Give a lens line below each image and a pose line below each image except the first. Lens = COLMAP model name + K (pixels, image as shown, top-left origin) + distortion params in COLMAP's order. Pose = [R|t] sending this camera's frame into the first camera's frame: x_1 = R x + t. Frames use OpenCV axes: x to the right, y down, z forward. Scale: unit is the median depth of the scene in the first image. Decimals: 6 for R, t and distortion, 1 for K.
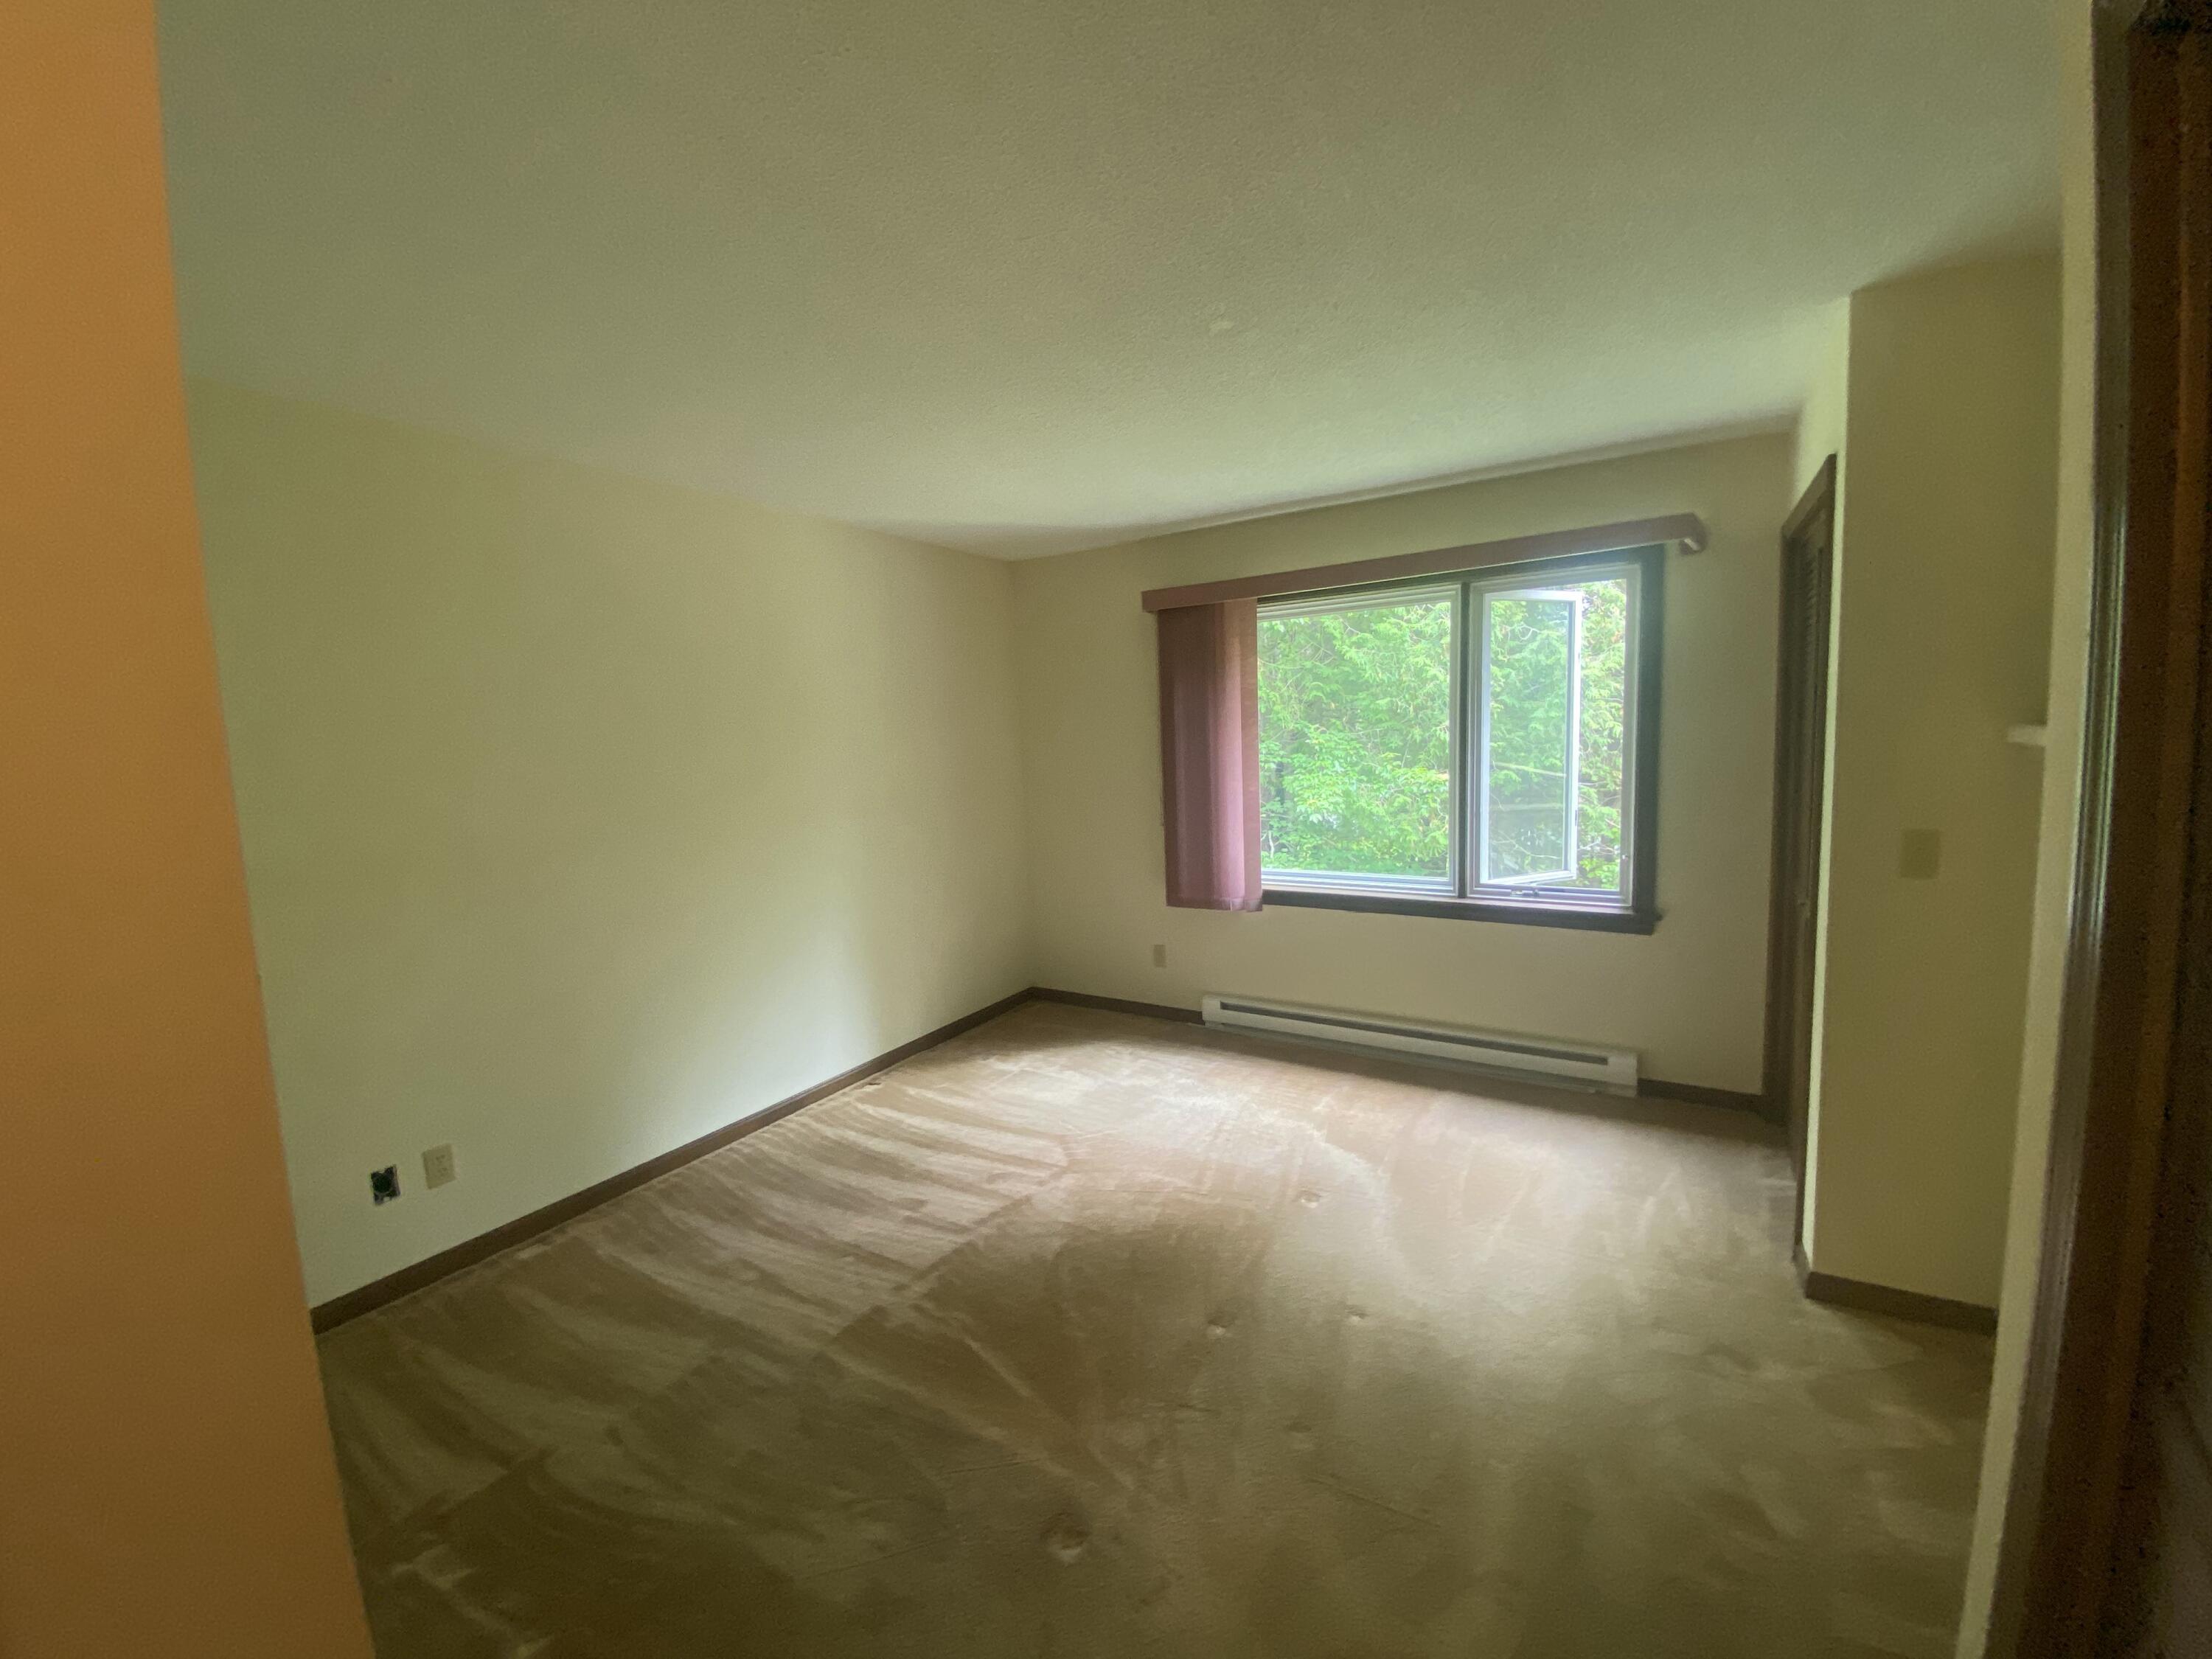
lens RADIAL K [[891.7, 0, 1112.4], [0, 891.7, 817.9], [0, 0, 1]] dist [-0.006061, -0.010768]
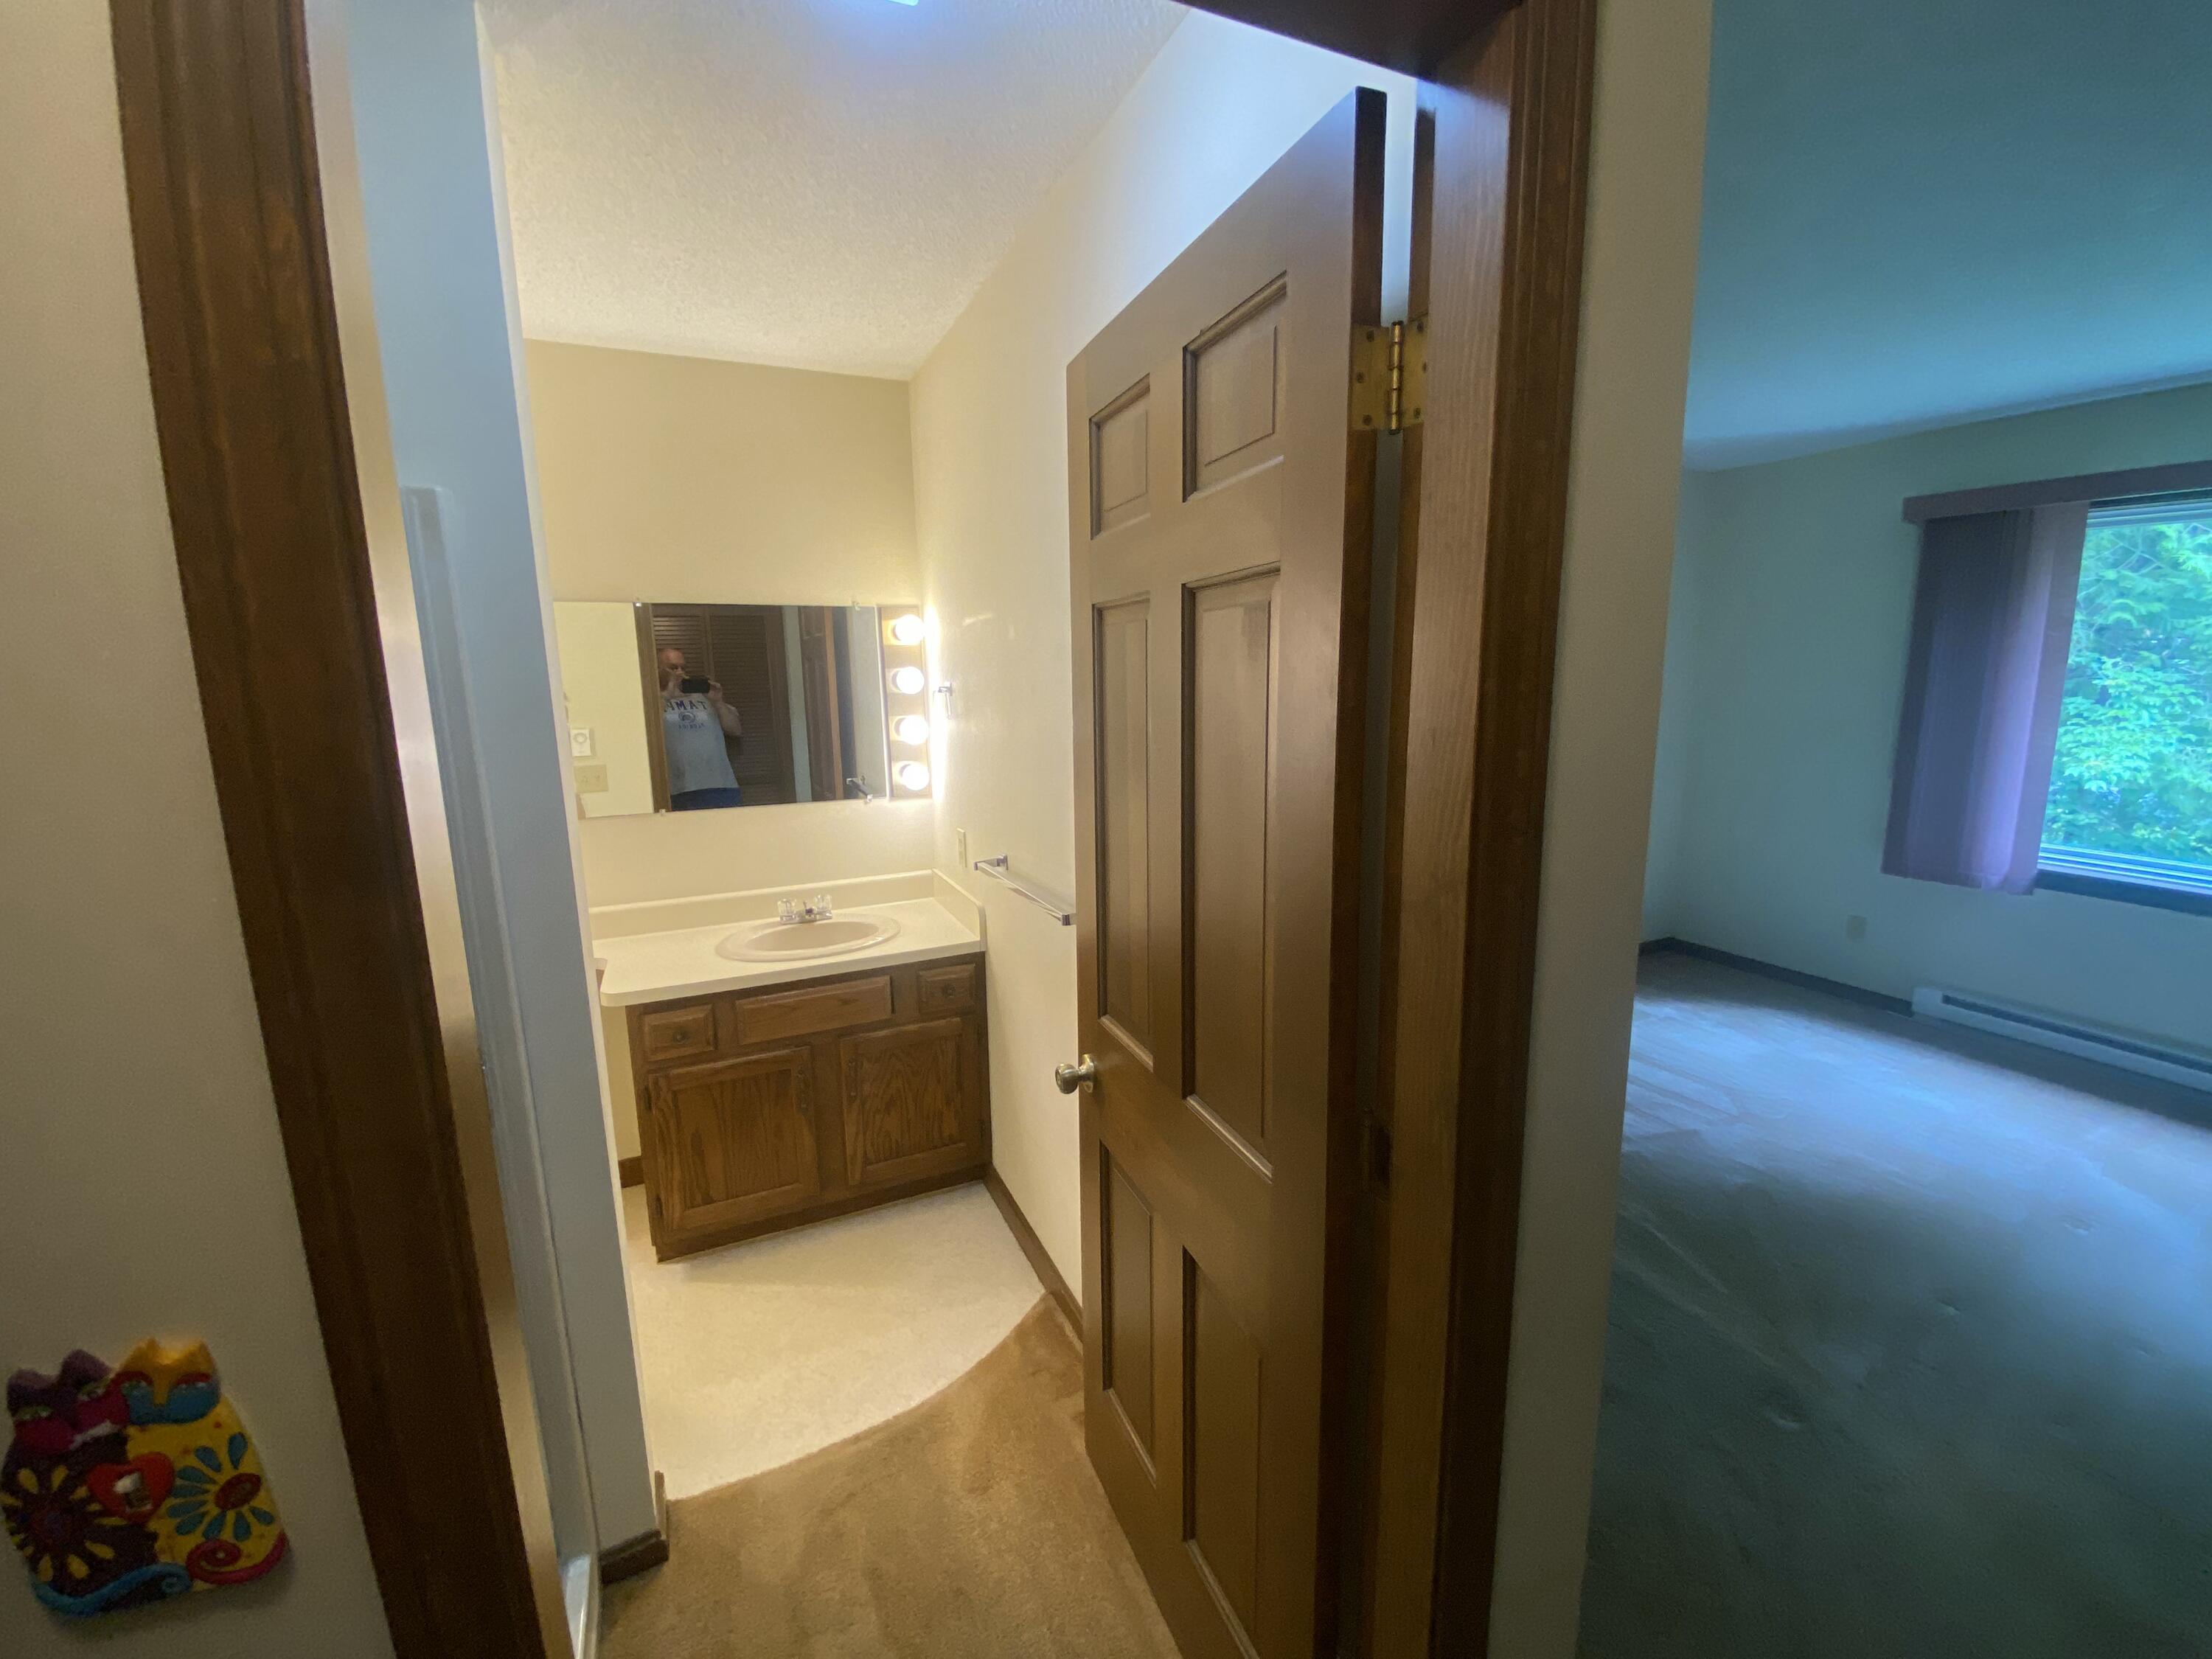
lens RADIAL K [[891.7, 0, 1118.4], [0, 891.7, 819.3], [0, 0, 1]] dist [-0.006061, -0.010768]
pose [[0.819702, 0.116451, -0.560828, -0.072521], [-0.066896, 0.991878, 0.108180, 0.006735], [0.568870, -0.051158, 0.820835, -0.117070]]
